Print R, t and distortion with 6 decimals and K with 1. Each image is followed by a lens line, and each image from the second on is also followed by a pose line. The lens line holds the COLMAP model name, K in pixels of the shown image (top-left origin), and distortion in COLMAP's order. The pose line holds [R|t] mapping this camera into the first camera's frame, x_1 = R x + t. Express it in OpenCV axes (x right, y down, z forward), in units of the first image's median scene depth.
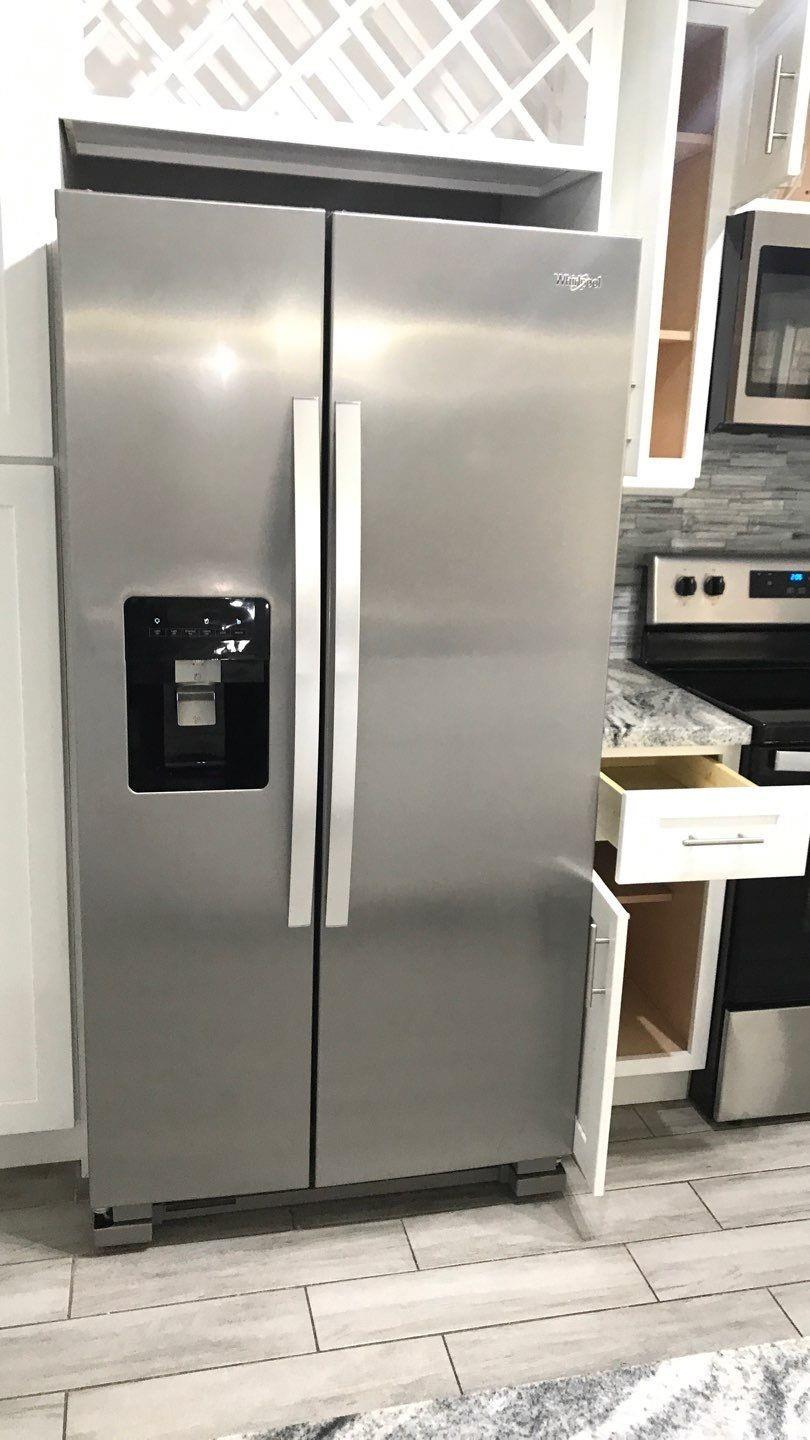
lens RADIAL K [[1170.2, 0, 417.3], [0, 1170.2, 717.0], [0, 0, 1]] dist [0.016978, -0.006139]
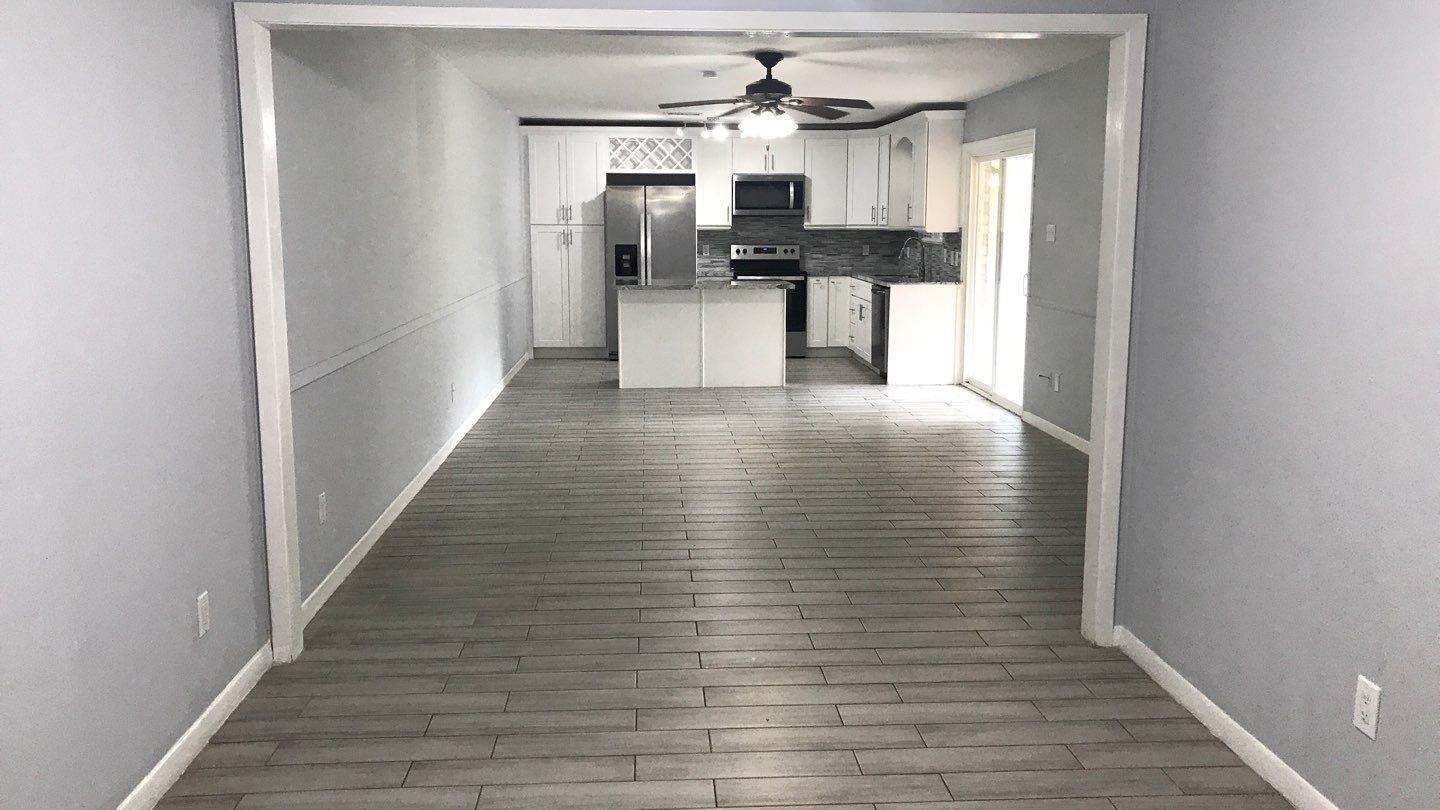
lens RADIAL K [[1170.2, 0, 706.6], [0, 1170.2, 413.2], [0, 0, 1]] dist [0.016978, -0.006139]
pose [[0.983958, -0.009795, -0.178129, 0.893514], [-0.007983, 0.995074, -0.098814, 0.938815], [0.178219, 0.098651, 0.979033, -3.309784]]
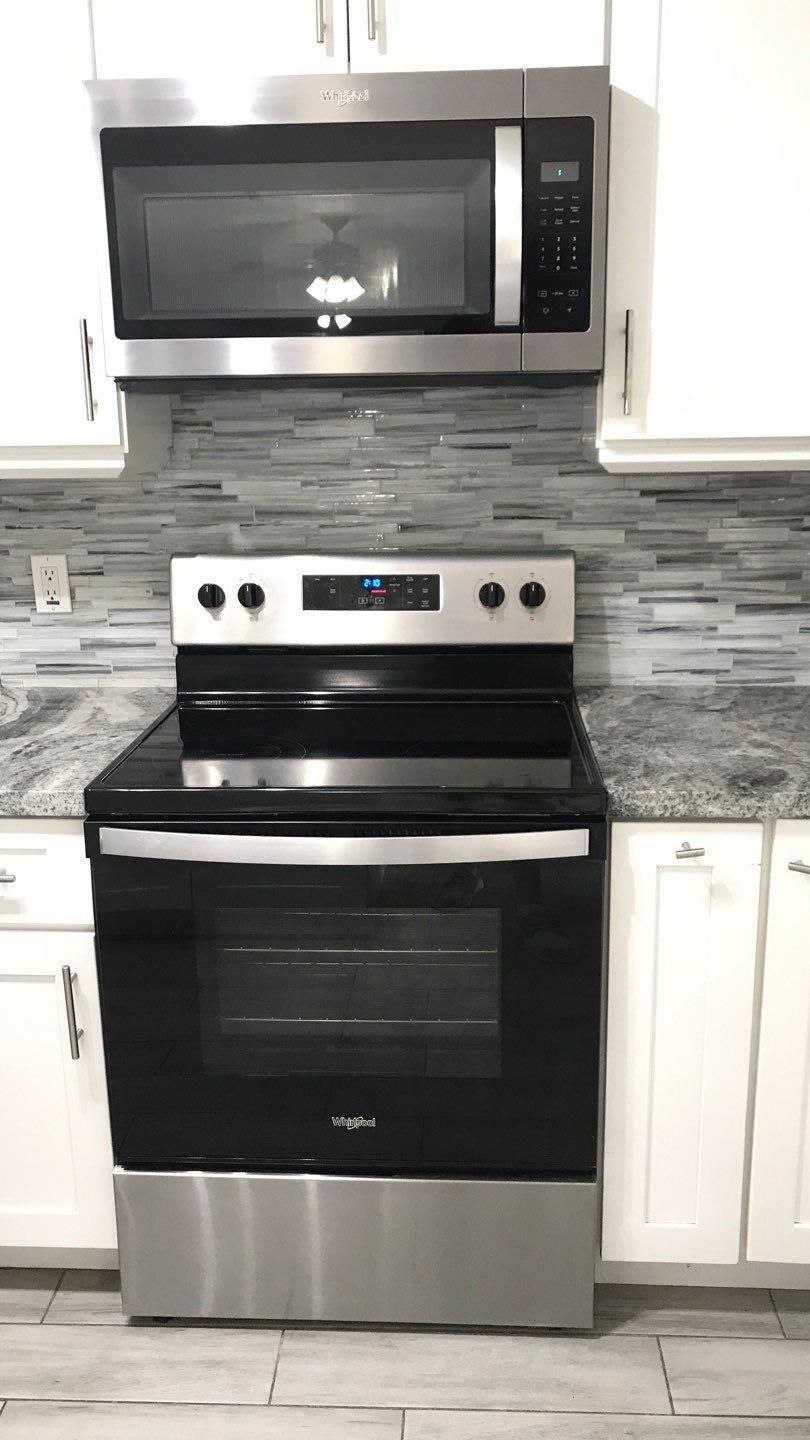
lens RADIAL K [[1170.2, 0, 418.7], [0, 1170.2, 712.9], [0, 0, 1]] dist [0.016978, -0.006139]
pose [[0.962390, 0.018652, -0.271029, 0.564374], [-0.019269, 0.999814, 0.000383, -0.037830], [0.270986, 0.004854, 0.962571, 0.295005]]
